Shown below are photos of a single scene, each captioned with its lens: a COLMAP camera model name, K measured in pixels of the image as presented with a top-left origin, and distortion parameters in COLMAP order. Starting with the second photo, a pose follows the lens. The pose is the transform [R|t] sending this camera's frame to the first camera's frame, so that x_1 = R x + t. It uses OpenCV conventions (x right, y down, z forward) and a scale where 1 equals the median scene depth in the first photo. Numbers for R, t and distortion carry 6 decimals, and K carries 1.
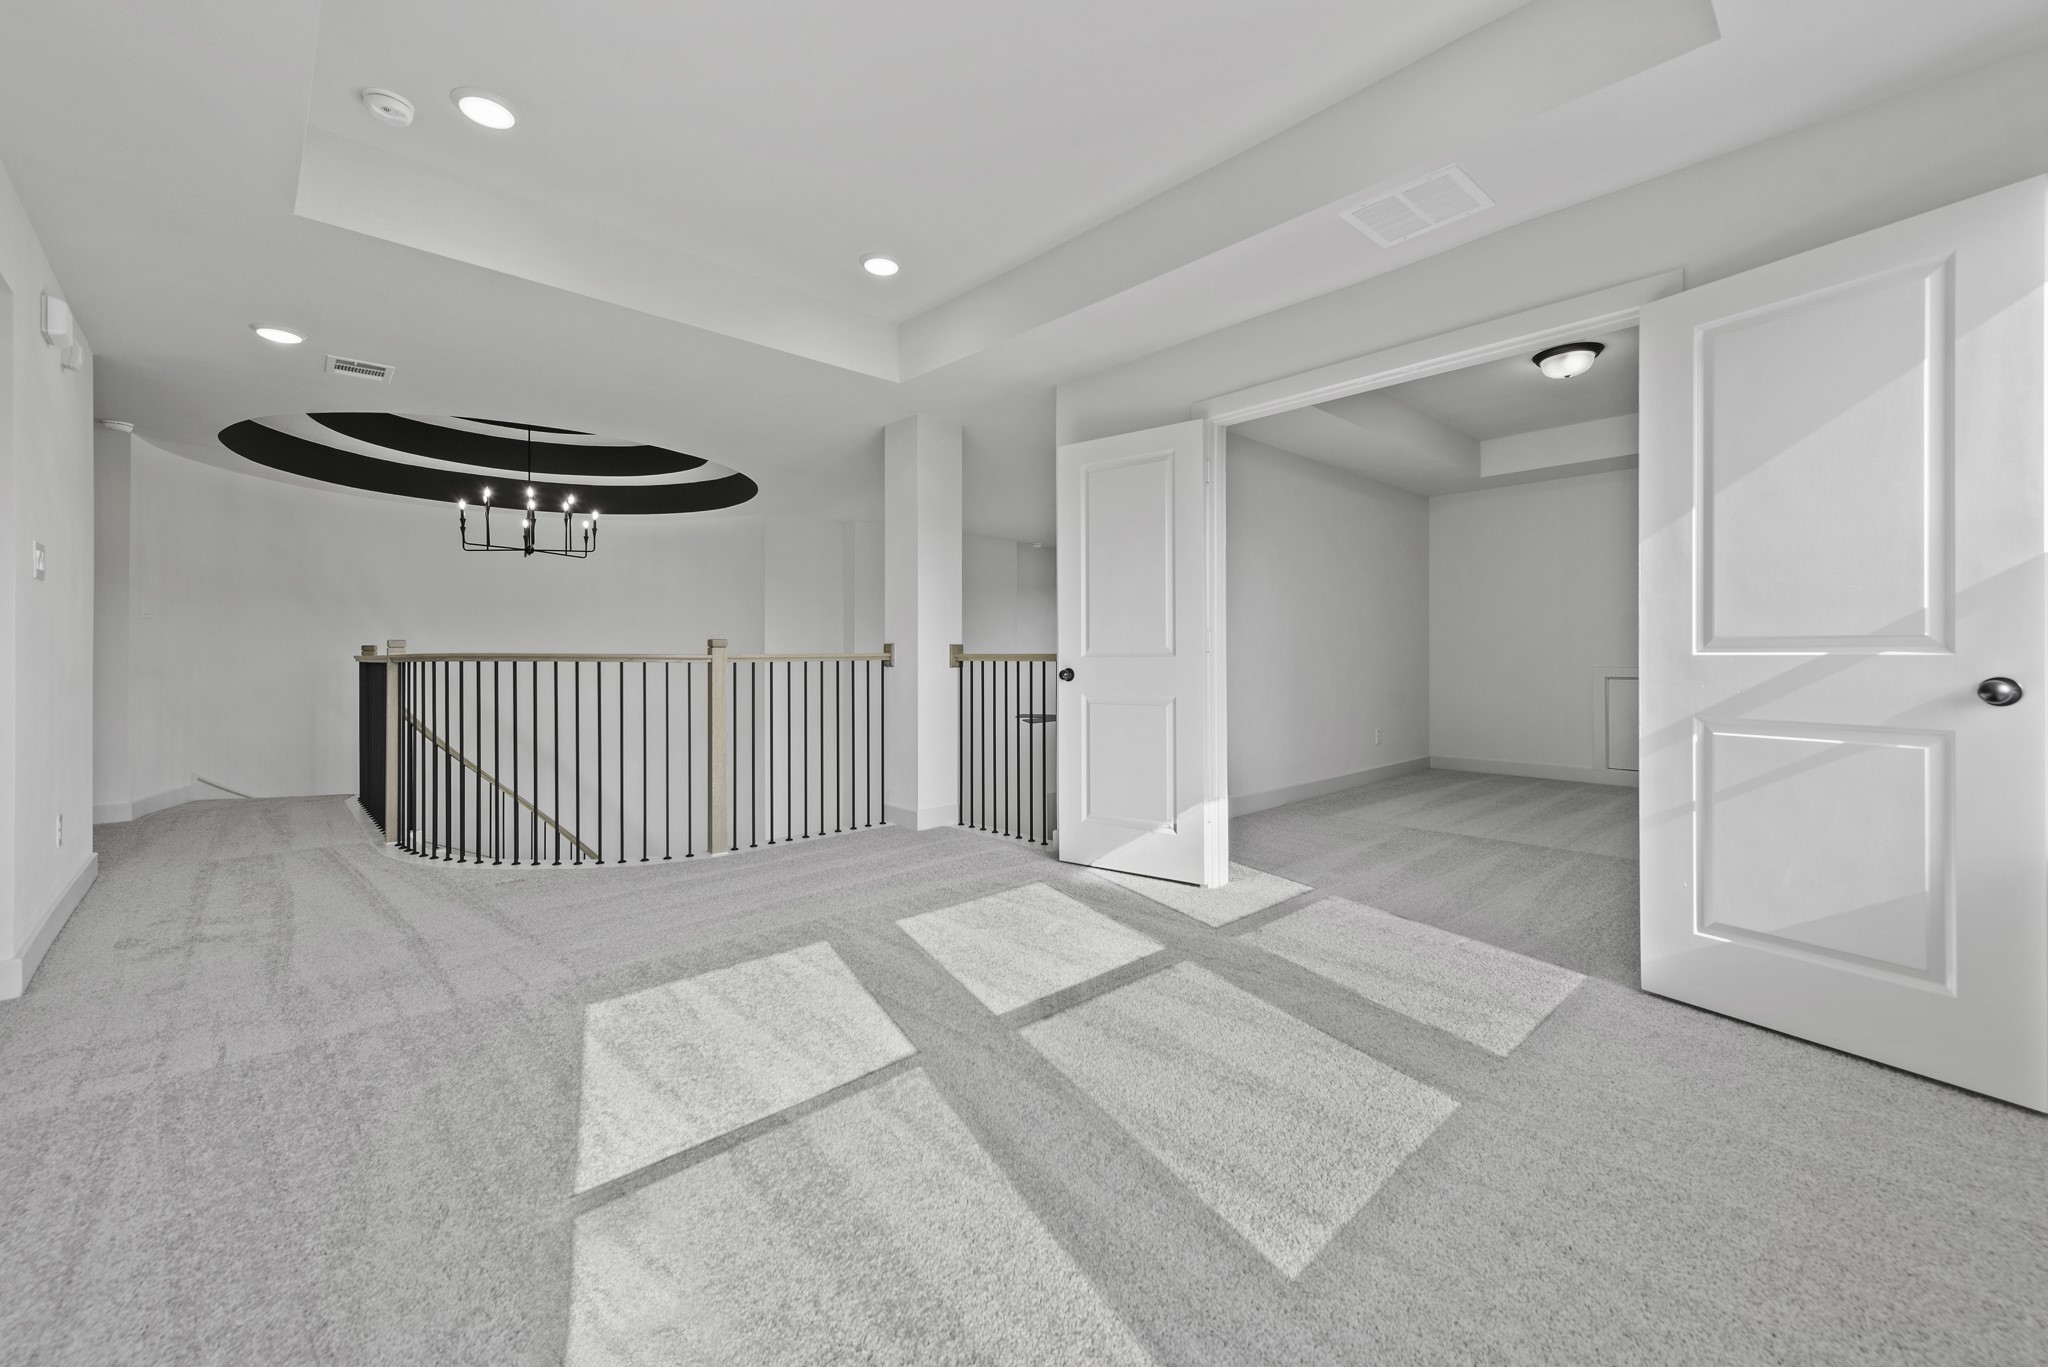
lens RADIAL K [[805.2, 0, 1021.4], [0, 805.2, 663.2], [0, 0, 1]] dist [0.013622, -0.003554]
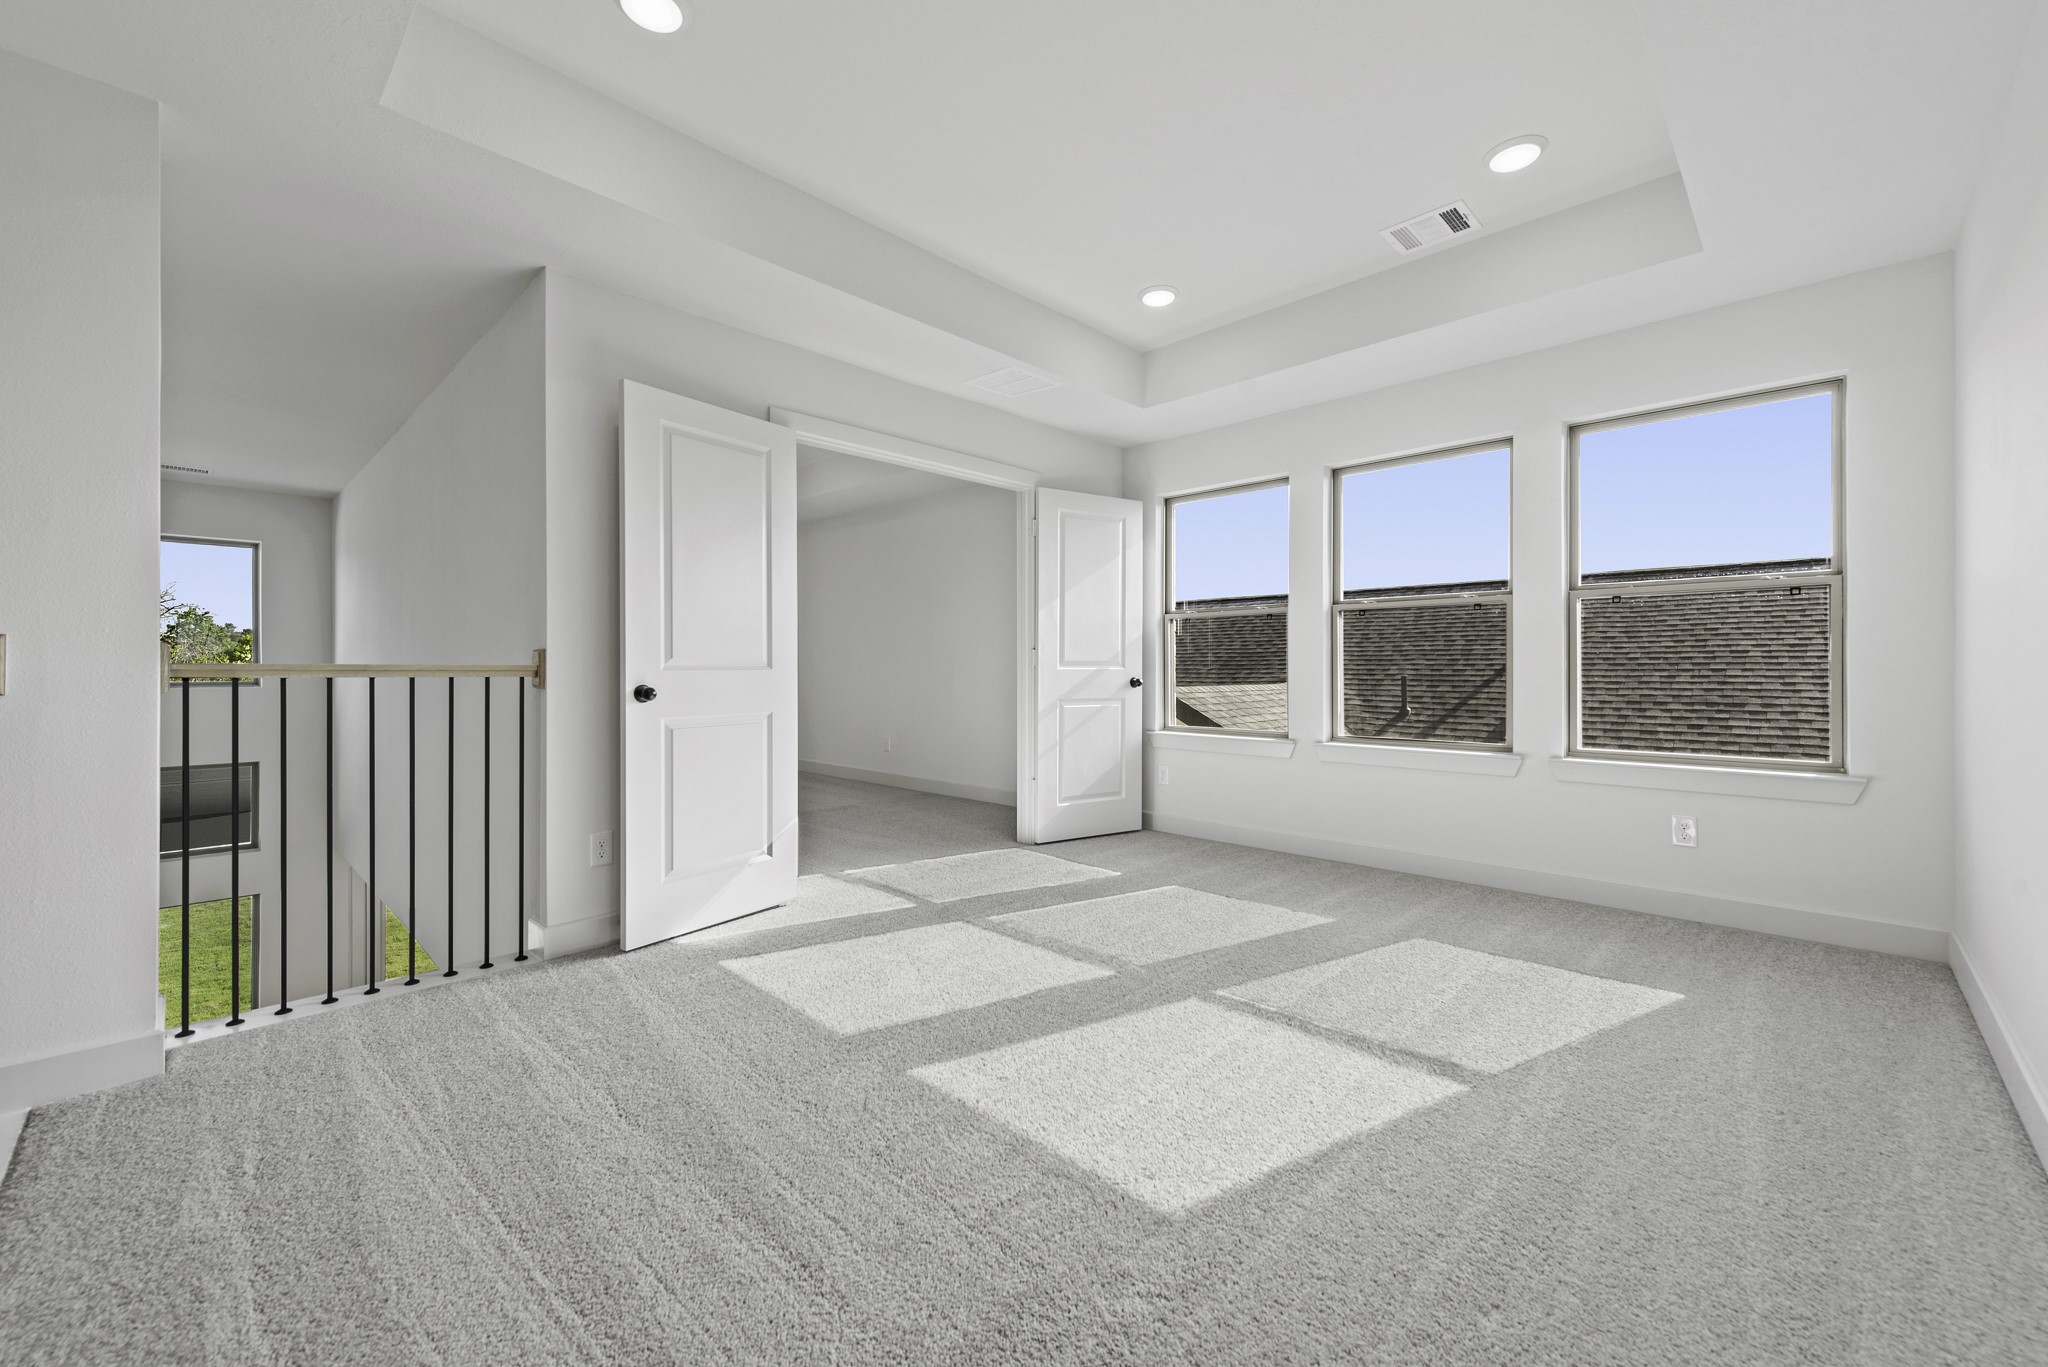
lens RADIAL K [[805.2, 0, 1022.3], [0, 805.2, 676.5], [0, 0, 1]] dist [0.013622, -0.003554]
pose [[-0.038613, -0.006649, 0.999232, -1.080958], [0.009971, 0.999926, 0.007039, -0.005206], [-0.999205, 0.010235, -0.038544, 1.060890]]
